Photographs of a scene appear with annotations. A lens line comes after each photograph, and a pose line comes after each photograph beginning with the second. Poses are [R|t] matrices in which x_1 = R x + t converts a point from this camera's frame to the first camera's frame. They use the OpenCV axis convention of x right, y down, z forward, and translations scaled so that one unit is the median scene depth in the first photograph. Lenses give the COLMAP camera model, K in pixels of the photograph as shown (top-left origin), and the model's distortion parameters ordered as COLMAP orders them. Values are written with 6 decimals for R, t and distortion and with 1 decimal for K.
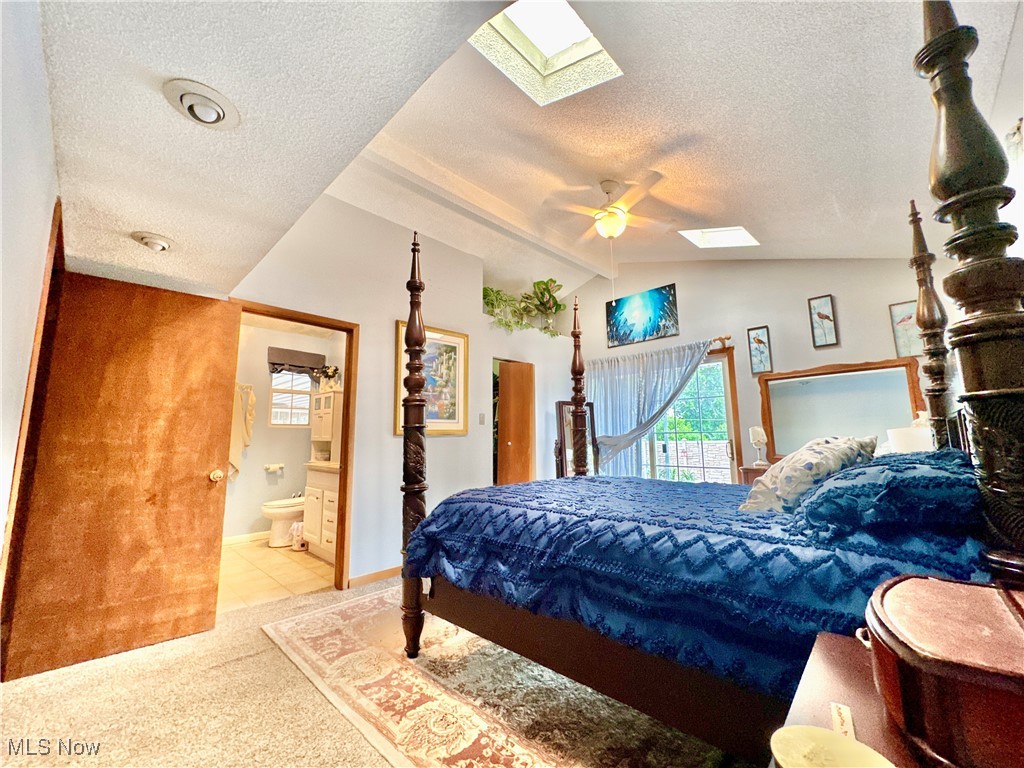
lens RADIAL K [[409.7, 0, 510.4], [0, 409.7, 384.5], [0, 0, 1]] dist [-0.002521, -0.000561]
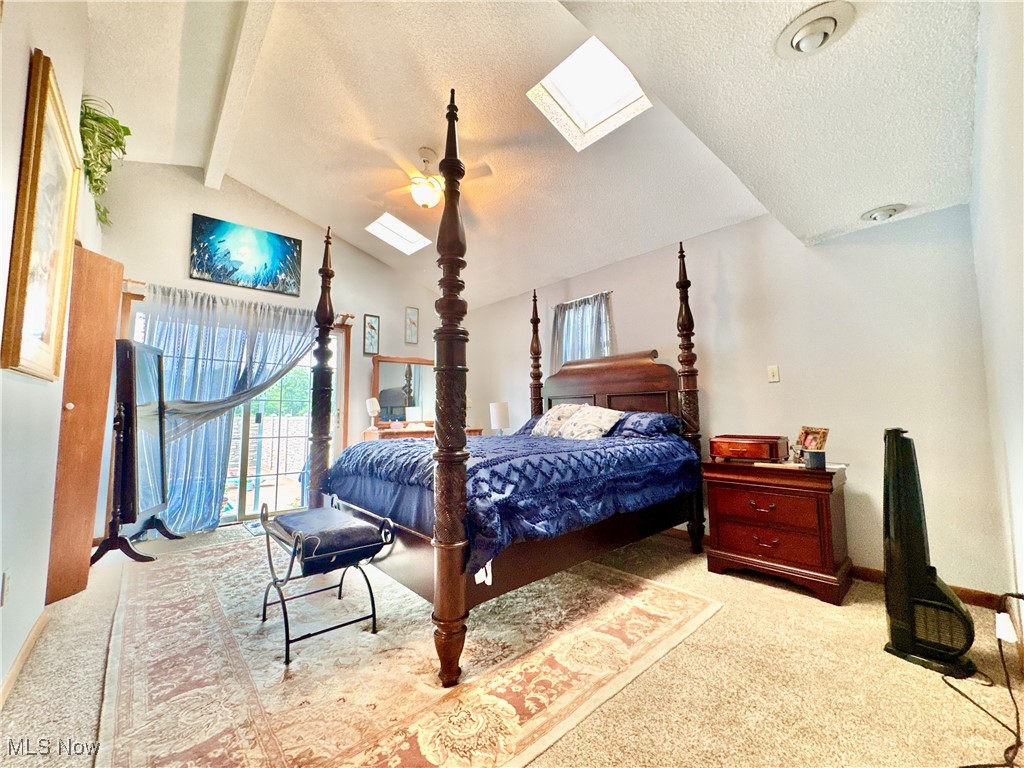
lens RADIAL K [[409.7, 0, 517.0], [0, 409.7, 382.0], [0, 0, 1]] dist [-0.002521, -0.000561]
pose [[0.061755, 0.091144, 0.993921, -0.517711], [-0.129896, 0.988086, -0.082538, 0.092344], [-0.989603, -0.124009, 0.072858, 0.463779]]
